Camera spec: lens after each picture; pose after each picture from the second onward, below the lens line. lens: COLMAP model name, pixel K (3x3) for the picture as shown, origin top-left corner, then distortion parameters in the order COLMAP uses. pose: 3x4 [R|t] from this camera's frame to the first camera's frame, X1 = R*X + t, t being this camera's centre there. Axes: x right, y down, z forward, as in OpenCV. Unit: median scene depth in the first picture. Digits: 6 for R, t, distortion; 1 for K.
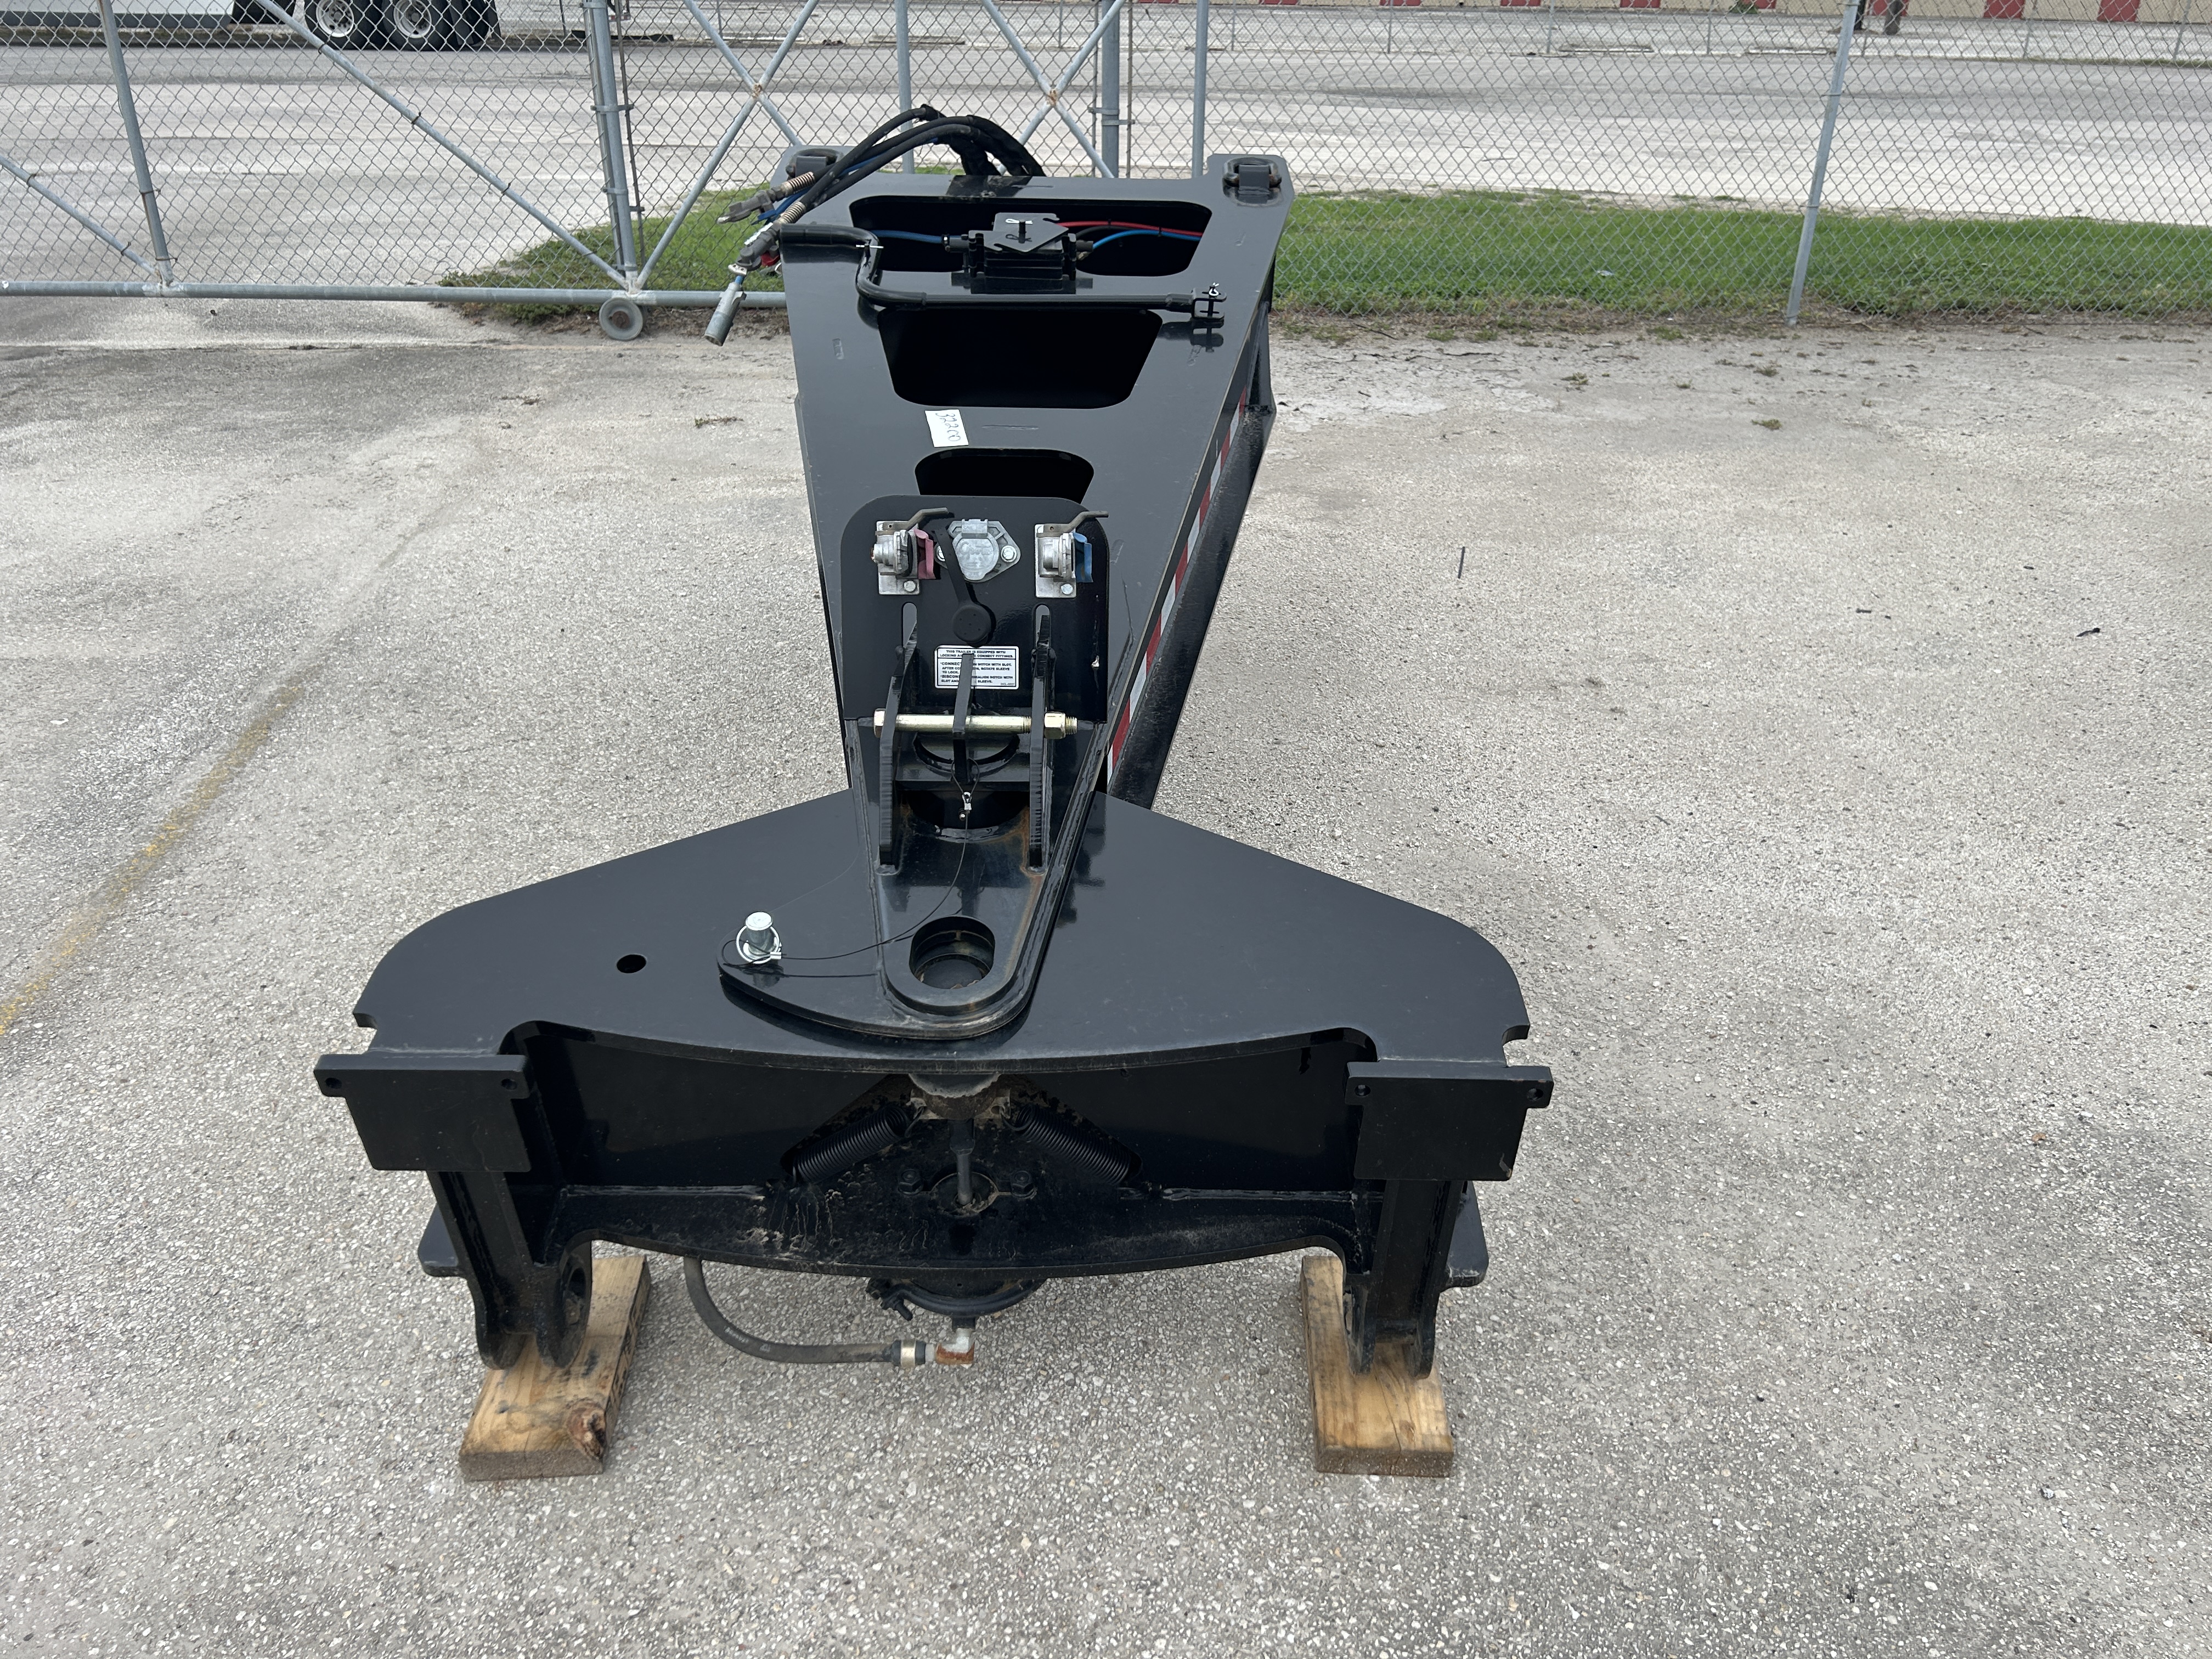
lens RADIAL K [[1608.3, 0, 1113.3], [0, 1608.3, 832.9], [0, 0, 1]] dist [0.019434, -0.000417]
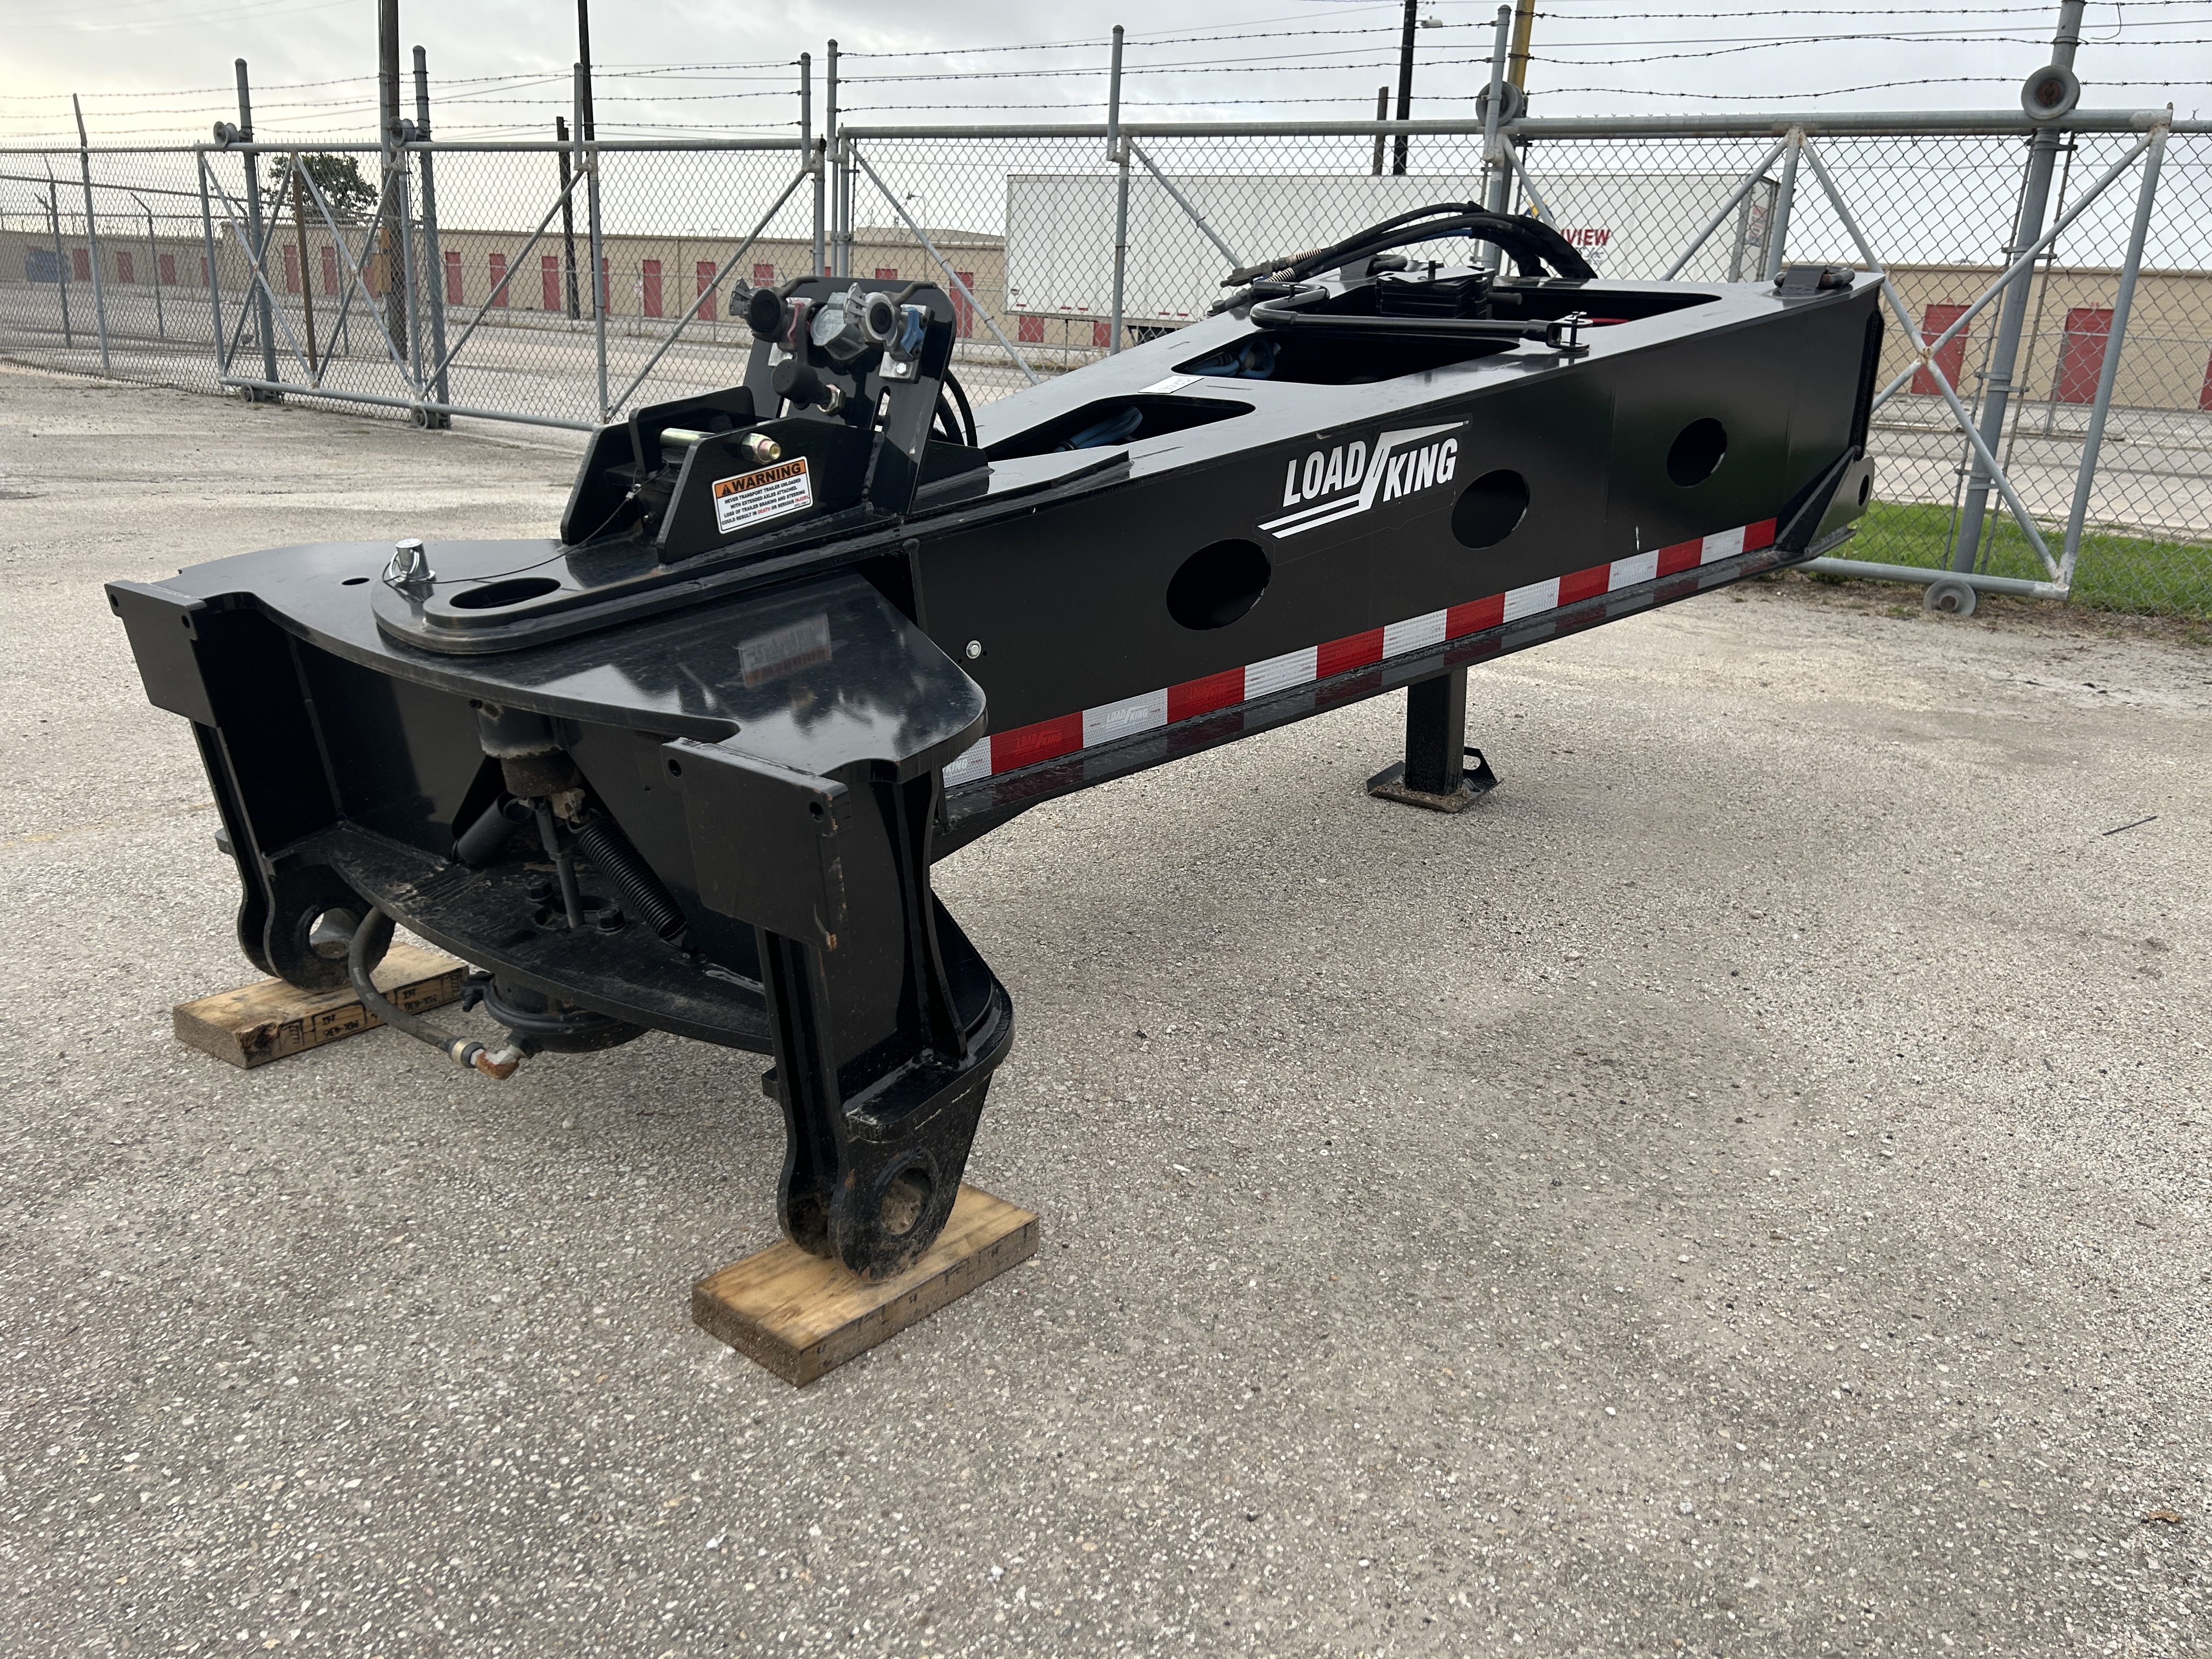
lens RADIAL K [[1608.3, 0, 1113.3], [0, 1608.3, 832.9], [0, 0, 1]] dist [0.019434, -0.000417]
pose [[0.806898, 0.210025, -0.552092, 0.693832], [-0.314774, 0.943775, -0.101023, 0.173924], [0.499833, 0.255299, 0.827641, 0.356611]]
